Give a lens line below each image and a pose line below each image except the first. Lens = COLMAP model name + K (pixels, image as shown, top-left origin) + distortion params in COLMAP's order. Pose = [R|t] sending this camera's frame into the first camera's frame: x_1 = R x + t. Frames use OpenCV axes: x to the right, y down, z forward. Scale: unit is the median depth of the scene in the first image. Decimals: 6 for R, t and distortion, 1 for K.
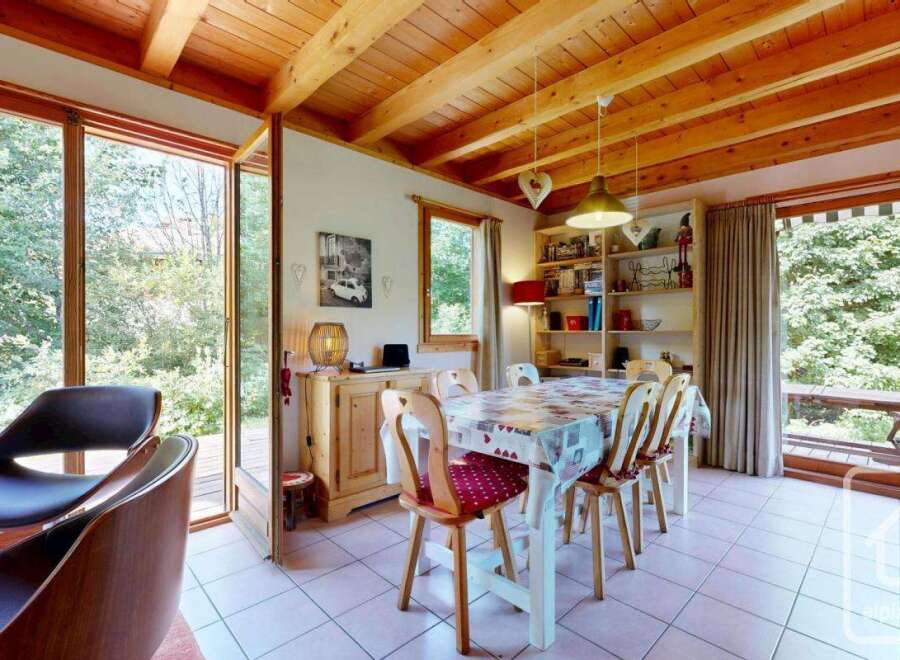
lens RADIAL K [[431.0, 0, 448.5], [0, 431.0, 333.1], [0, 0, 1]] dist [0.000790, -0.000169]
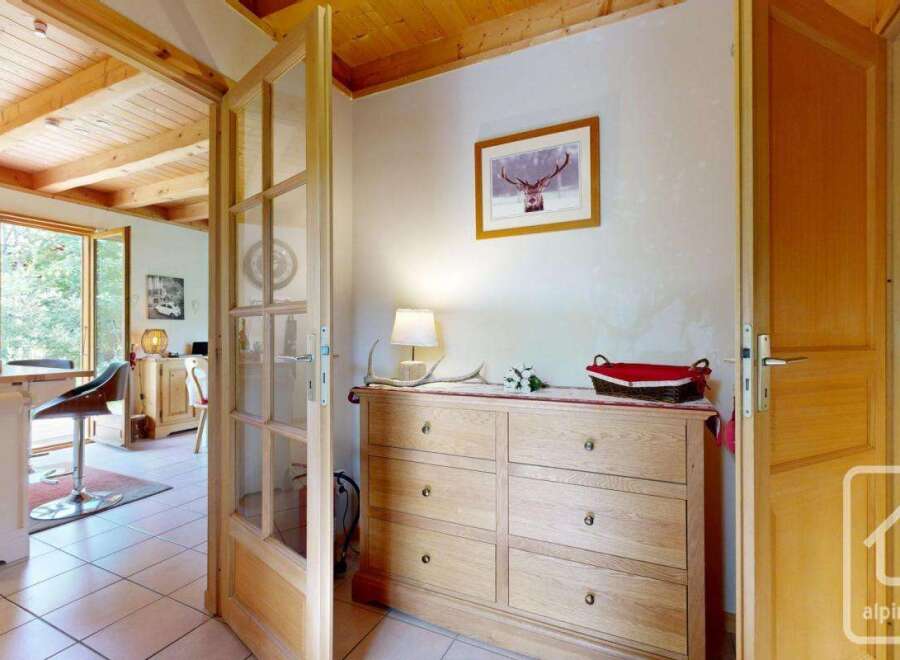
lens RADIAL K [[431.0, 0, 448.5], [0, 431.0, 333.1], [0, 0, 1]] dist [0.000790, -0.000169]
pose [[0.938123, -0.001169, 0.346300, 0.219871], [0.004933, 0.999938, -0.009987, 0.014838], [-0.346267, 0.011077, 0.938071, -0.991044]]
